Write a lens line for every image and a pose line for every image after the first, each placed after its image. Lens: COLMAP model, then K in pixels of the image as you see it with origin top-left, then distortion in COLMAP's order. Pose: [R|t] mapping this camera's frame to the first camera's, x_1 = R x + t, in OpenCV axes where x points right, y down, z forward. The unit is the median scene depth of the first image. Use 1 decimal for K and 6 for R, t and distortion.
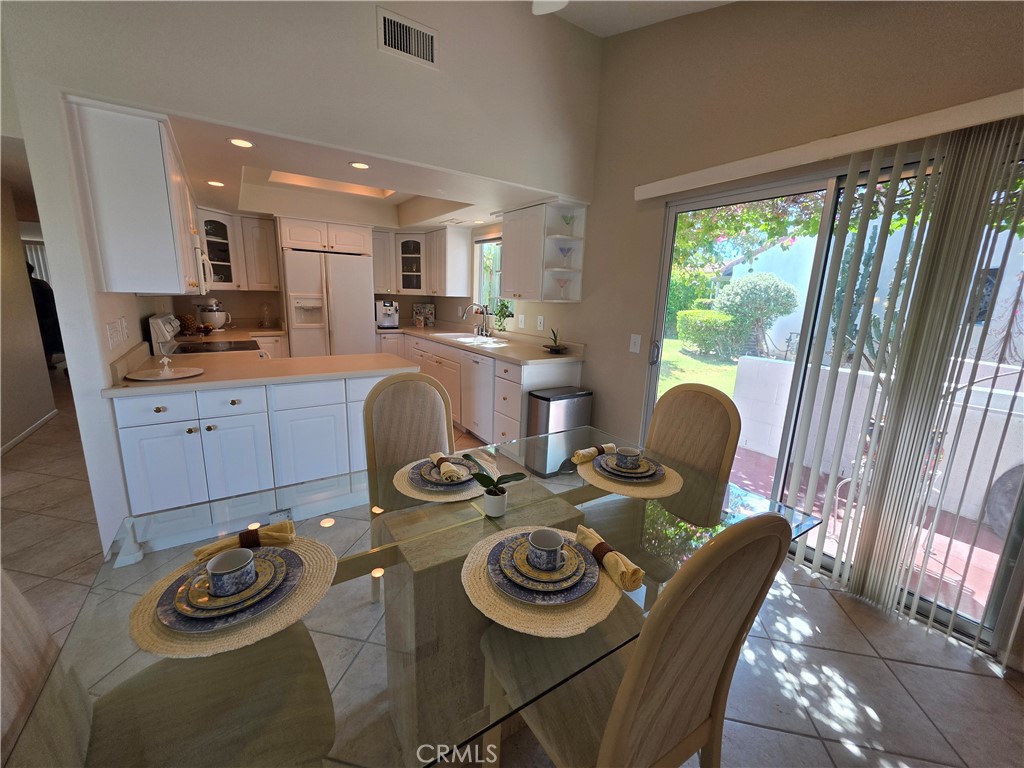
lens RADIAL K [[411.9, 0, 511.2], [0, 411.9, 381.1], [0, 0, 1]] dist [0.002011, -0.000219]
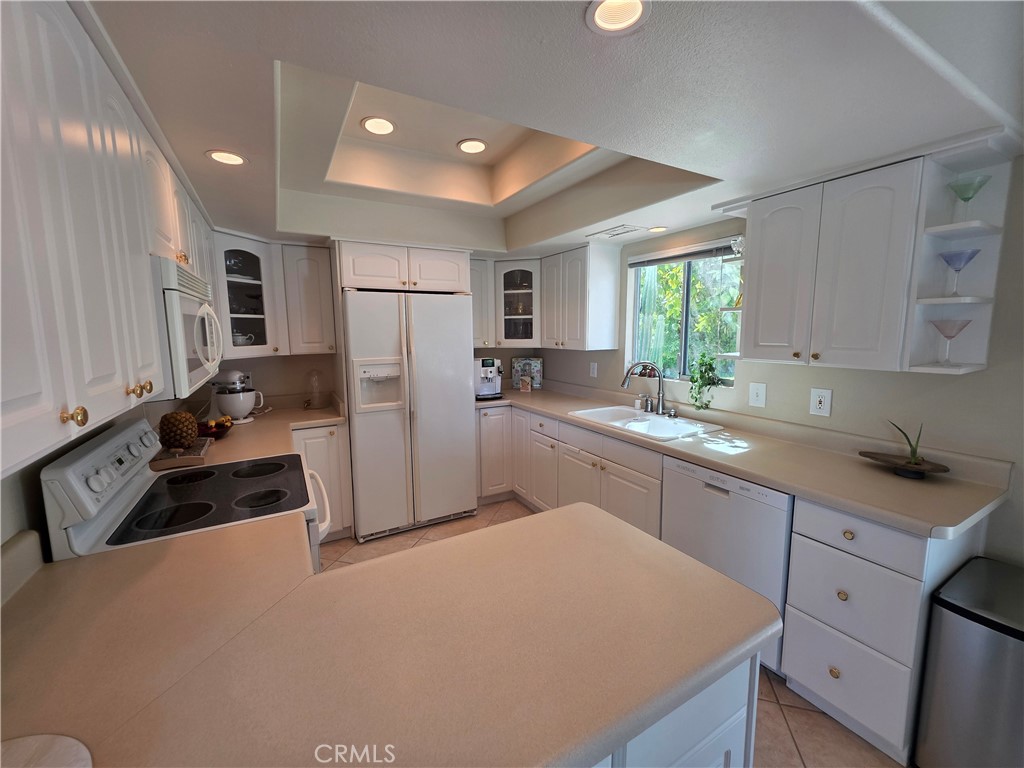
lens RADIAL K [[411.9, 0, 508.7], [0, 411.9, 379.9], [0, 0, 1]] dist [0.002011, -0.000219]
pose [[0.996152, -0.031313, -0.081862, -0.241262], [0.024314, 0.996072, -0.085147, -0.116262], [0.084207, 0.082829, 0.993000, 0.384676]]
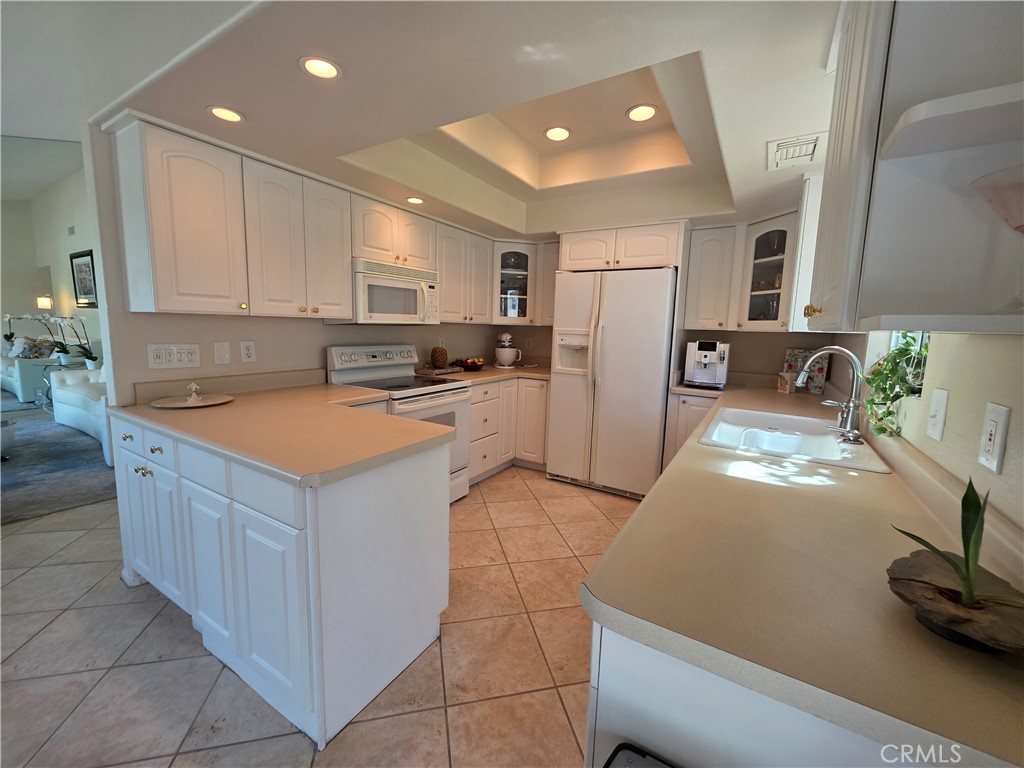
lens RADIAL K [[411.9, 0, 516.0], [0, 411.9, 379.3], [0, 0, 1]] dist [0.002011, -0.000219]
pose [[0.425027, 0.097299, -0.899936, 0.134901], [-0.201399, 0.979450, 0.010778, -0.106284], [0.882491, 0.176665, 0.435888, 0.587581]]
